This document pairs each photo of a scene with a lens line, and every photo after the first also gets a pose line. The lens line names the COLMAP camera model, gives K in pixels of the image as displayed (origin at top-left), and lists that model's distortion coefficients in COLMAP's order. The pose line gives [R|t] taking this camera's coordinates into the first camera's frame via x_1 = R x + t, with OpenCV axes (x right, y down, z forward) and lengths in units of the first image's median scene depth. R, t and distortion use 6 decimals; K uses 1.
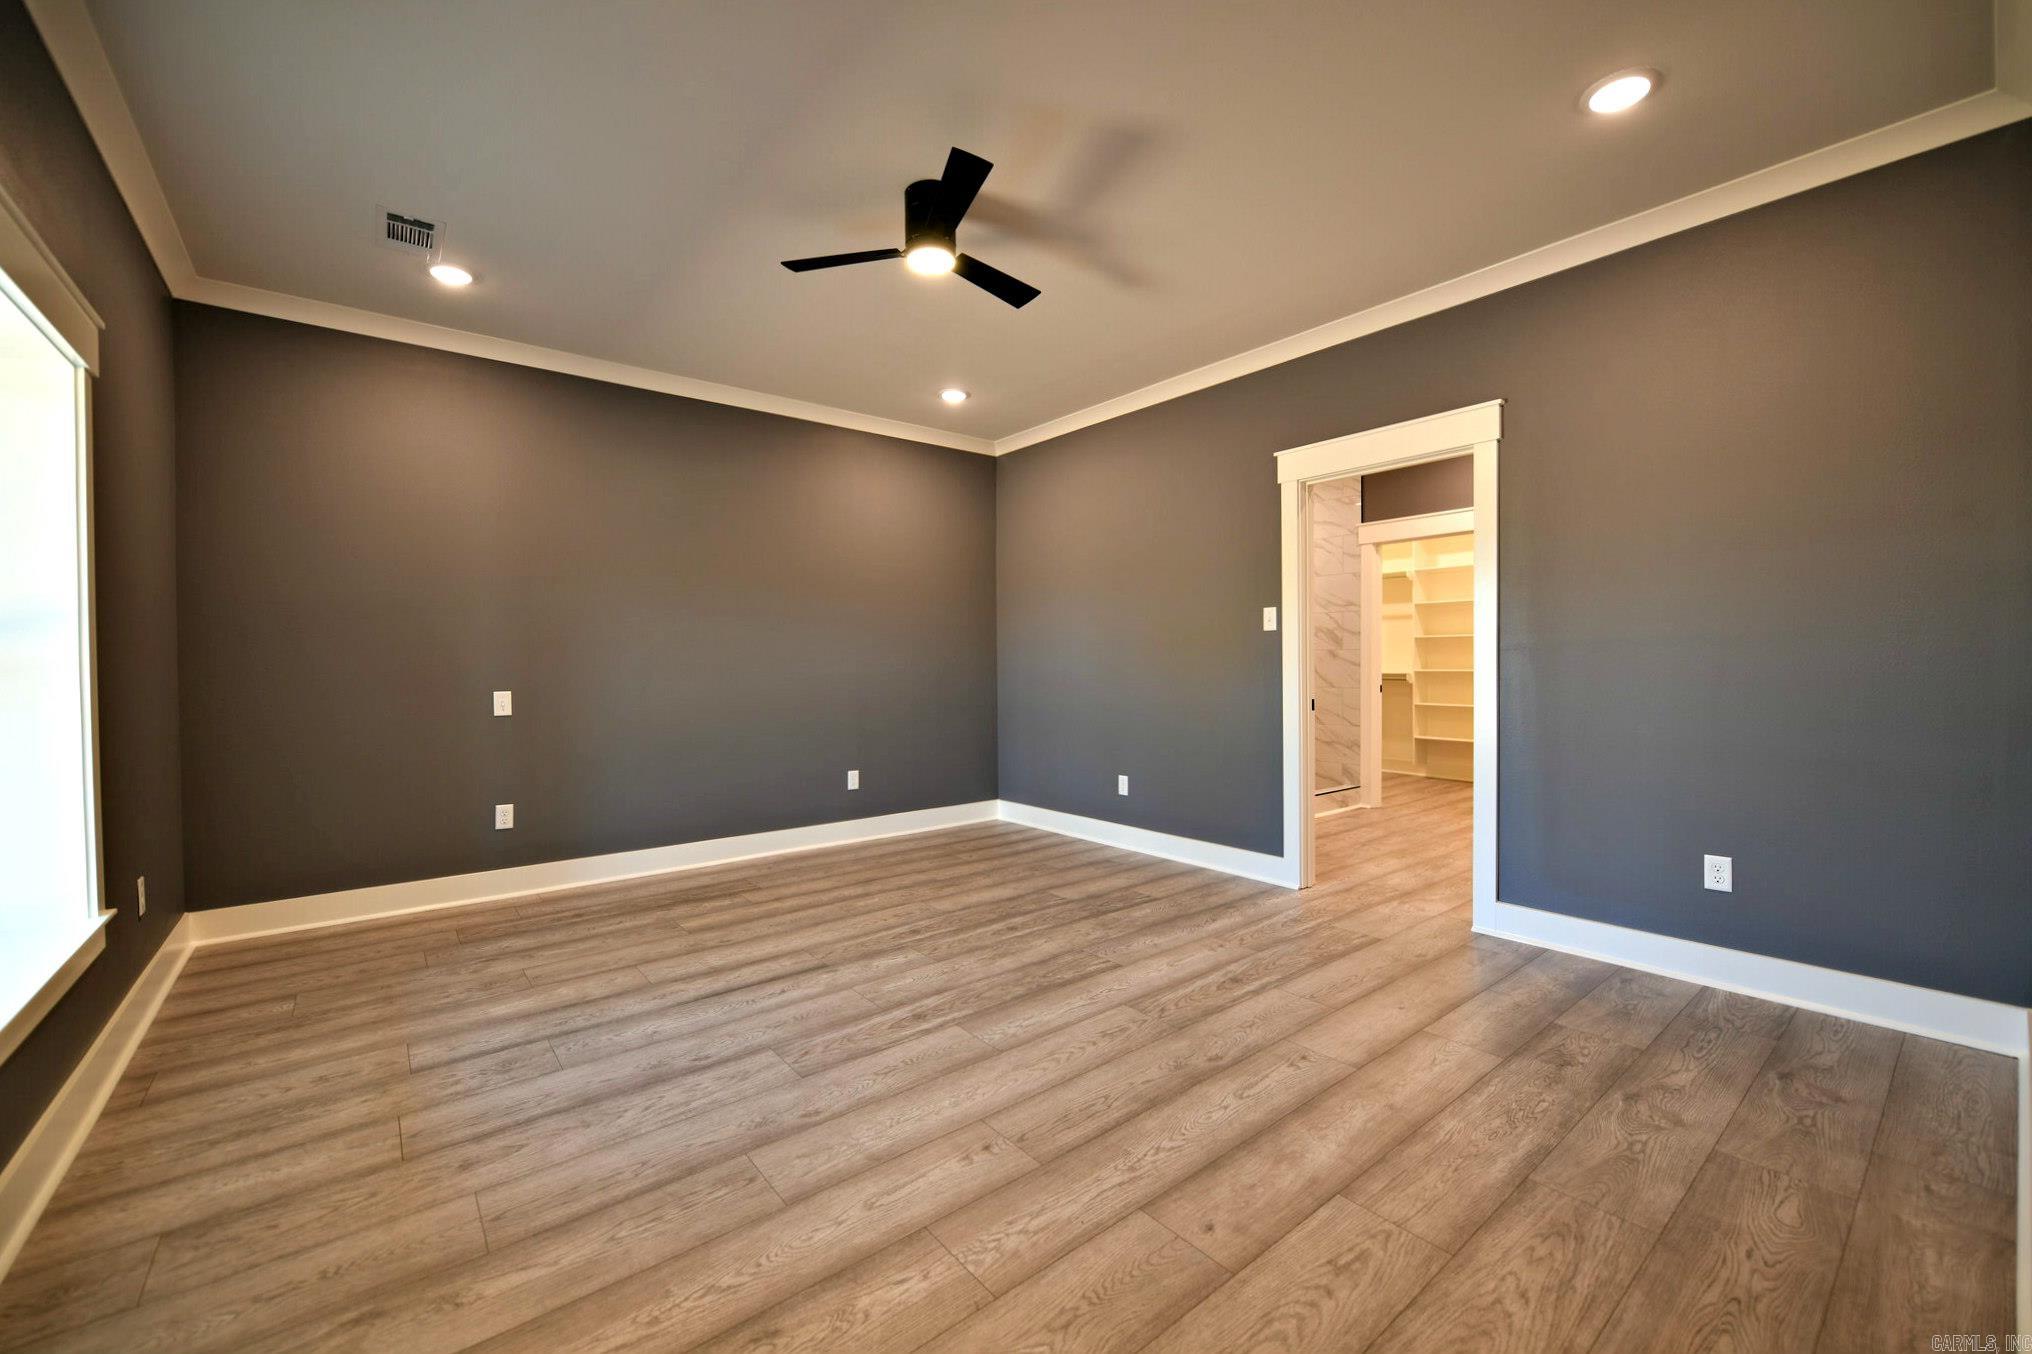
lens RADIAL K [[806.4, 0, 1016.0], [0, 806.4, 677.0], [0, 0, 1]] dist [-0.008355, -0.000659]
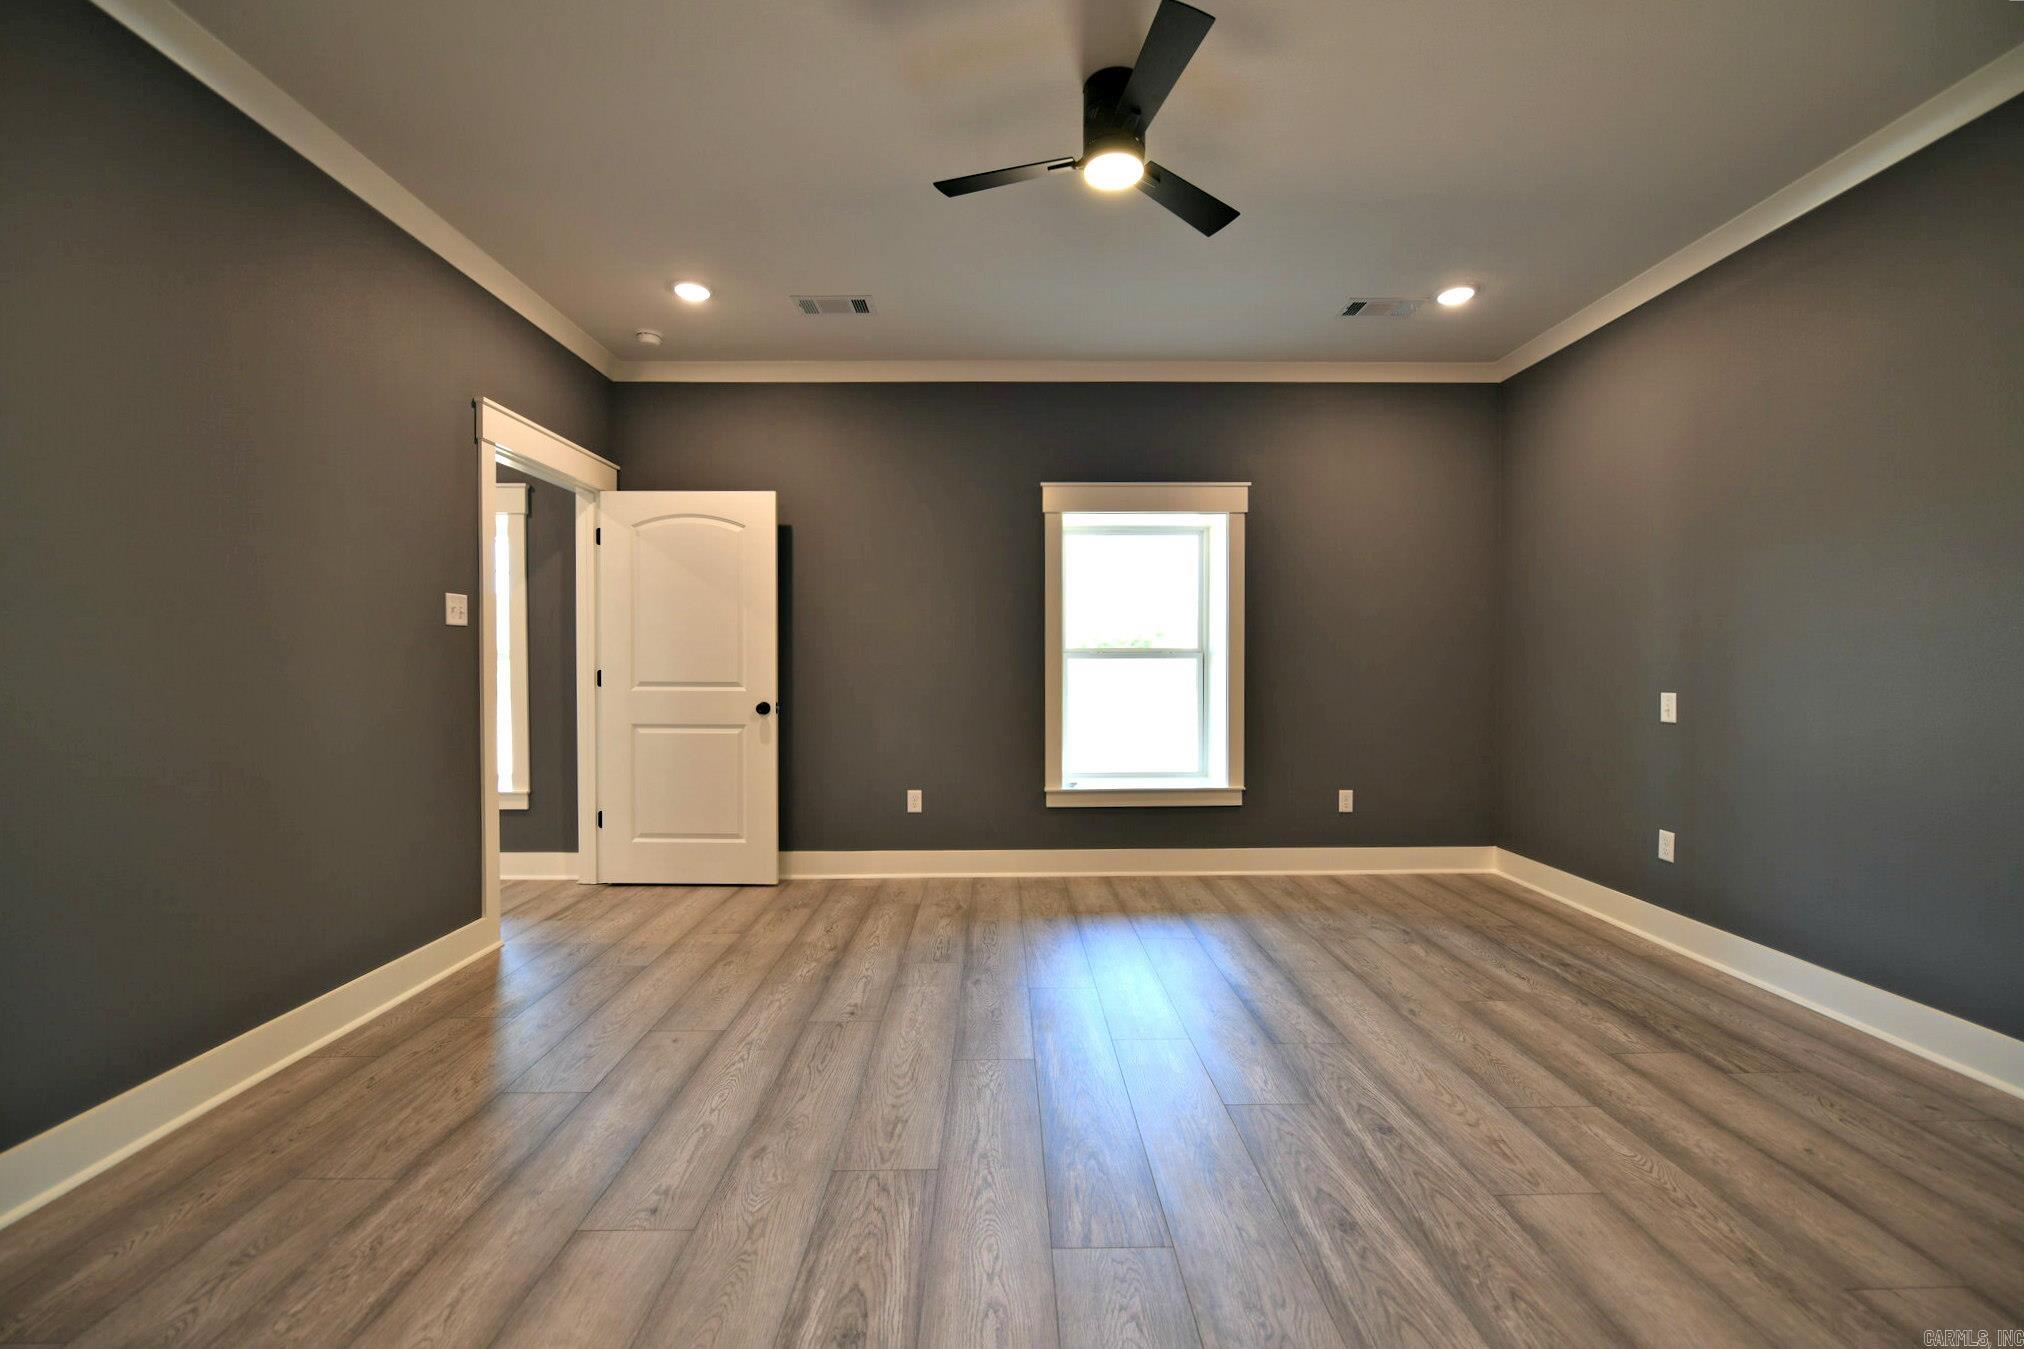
lens RADIAL K [[803.2, 0, 1012.0], [0, 803.2, 674.5], [0, 0, 1]] dist [-0.008355, -0.000659]
pose [[-0.612988, 0.020497, -0.789826, 0.608606], [-0.007547, 0.999466, 0.031794, -0.032649], [0.790056, 0.025450, -0.612506, 1.423644]]
